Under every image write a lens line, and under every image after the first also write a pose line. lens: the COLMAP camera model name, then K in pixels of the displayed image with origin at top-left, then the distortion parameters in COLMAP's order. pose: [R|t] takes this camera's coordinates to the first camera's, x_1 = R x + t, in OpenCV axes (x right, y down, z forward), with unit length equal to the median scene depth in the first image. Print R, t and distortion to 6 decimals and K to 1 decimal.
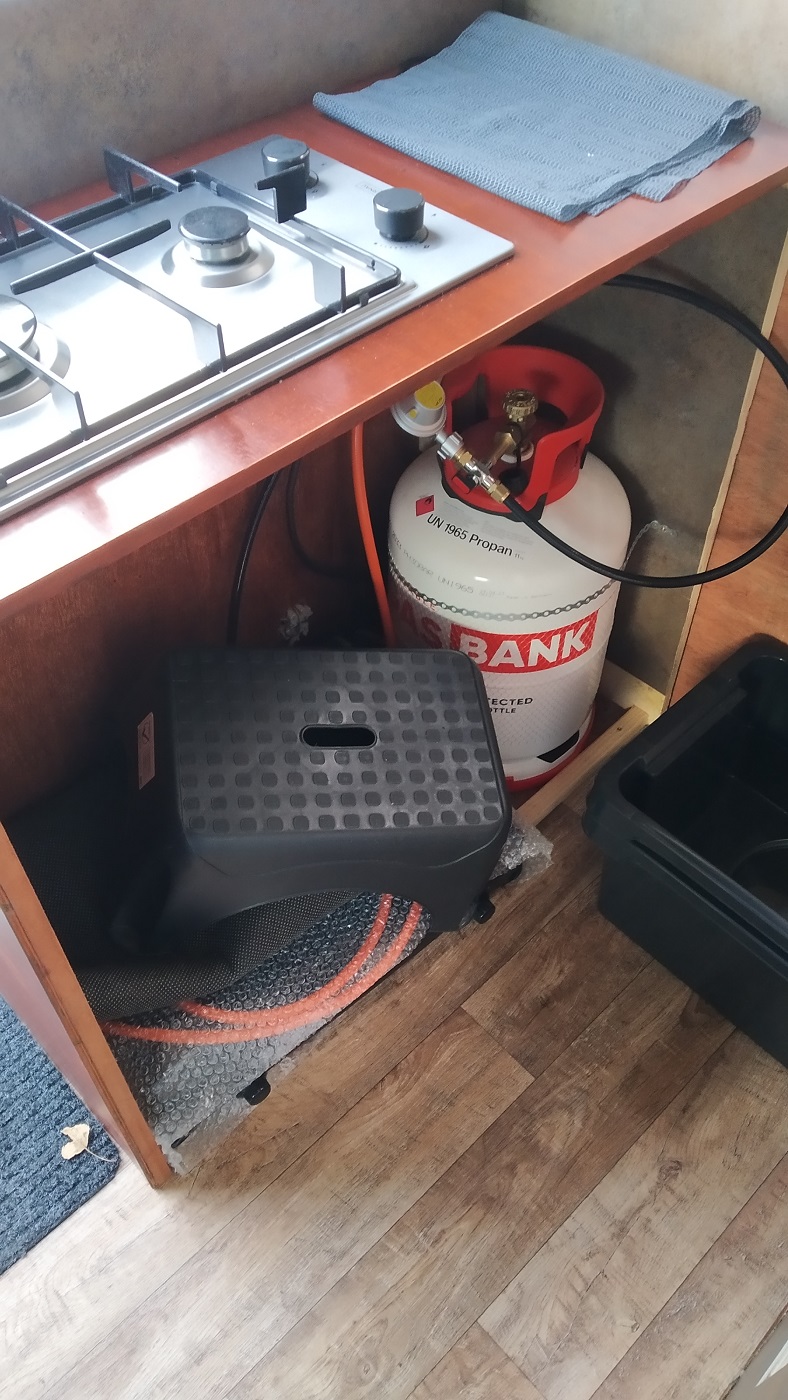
lens RADIAL K [[1098.8, 0, 386.0], [0, 1098.8, 697.7], [0, 0, 1]] dist [0.041448, -0.077509]
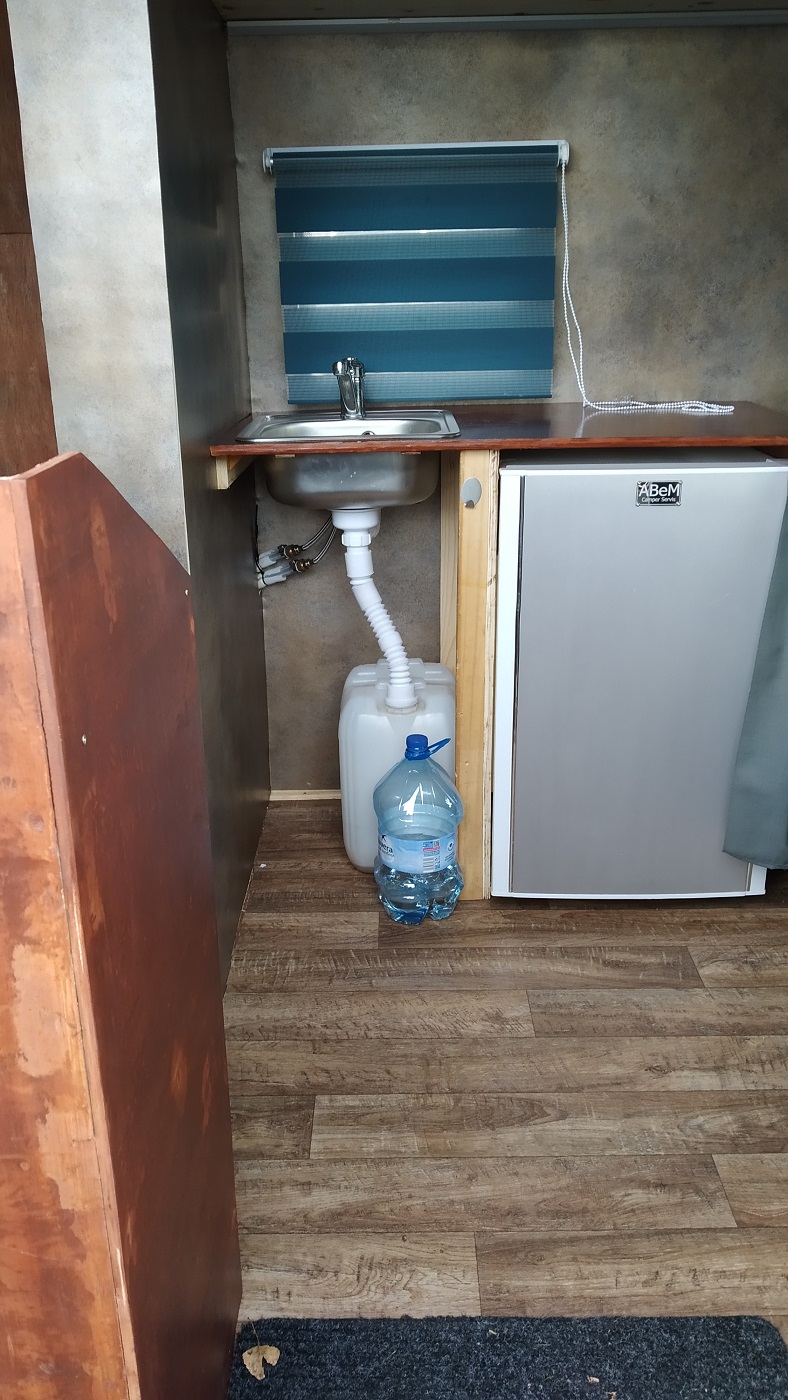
lens RADIAL K [[1098.8, 0, 394.4], [0, 1098.8, 698.5], [0, 0, 1]] dist [0.041448, -0.077509]
pose [[-0.727788, -0.231144, 0.645676, -0.887493], [0.522434, 0.423063, 0.740325, -0.513077], [-0.444283, 0.876122, -0.187142, 0.650905]]
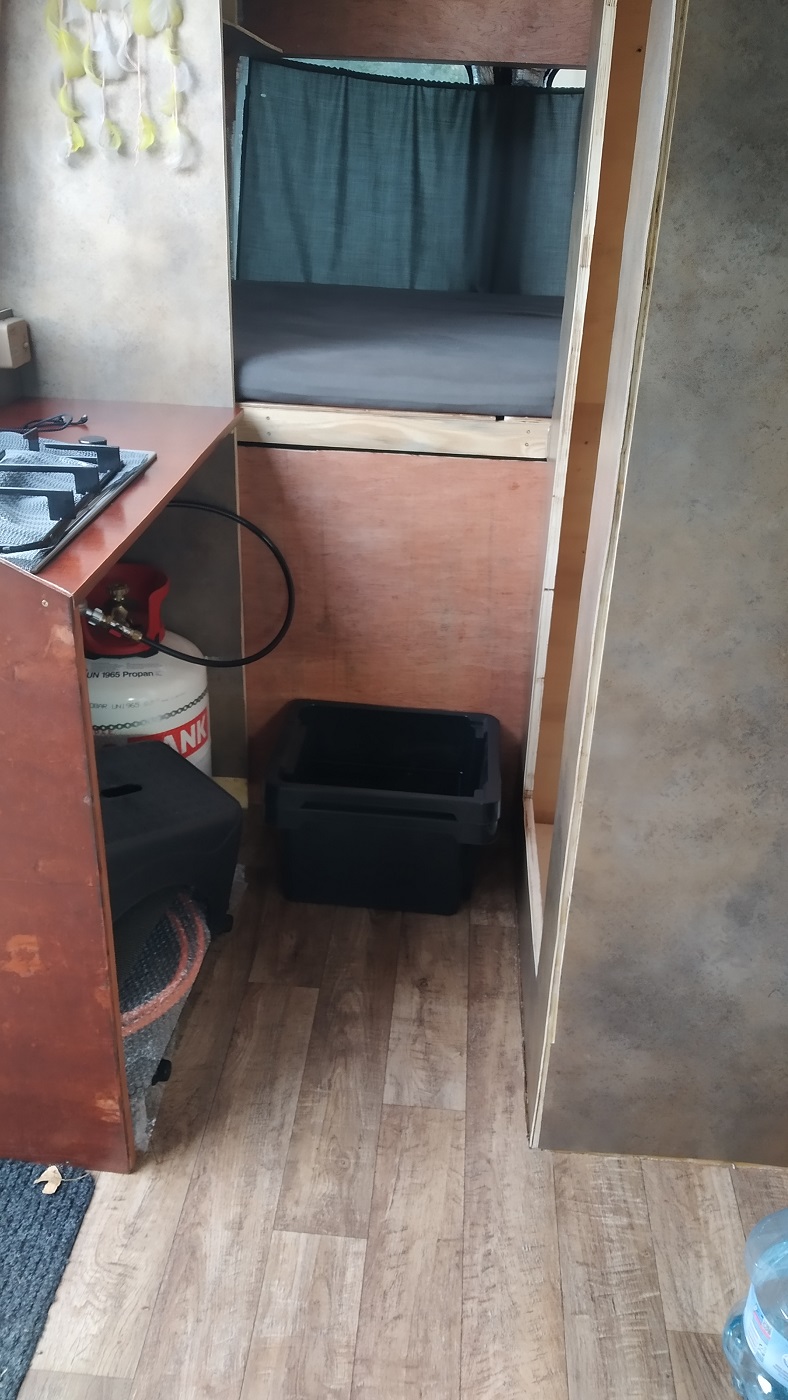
lens RADIAL K [[1098.8, 0, 387.3], [0, 1098.8, 698.3], [0, 0, 1]] dist [0.041448, -0.077509]
pose [[0.741958, -0.267850, 0.614617, -0.630185], [0.477243, 0.854867, -0.203571, 0.386923], [-0.470890, 0.444363, 0.762105, -0.329618]]
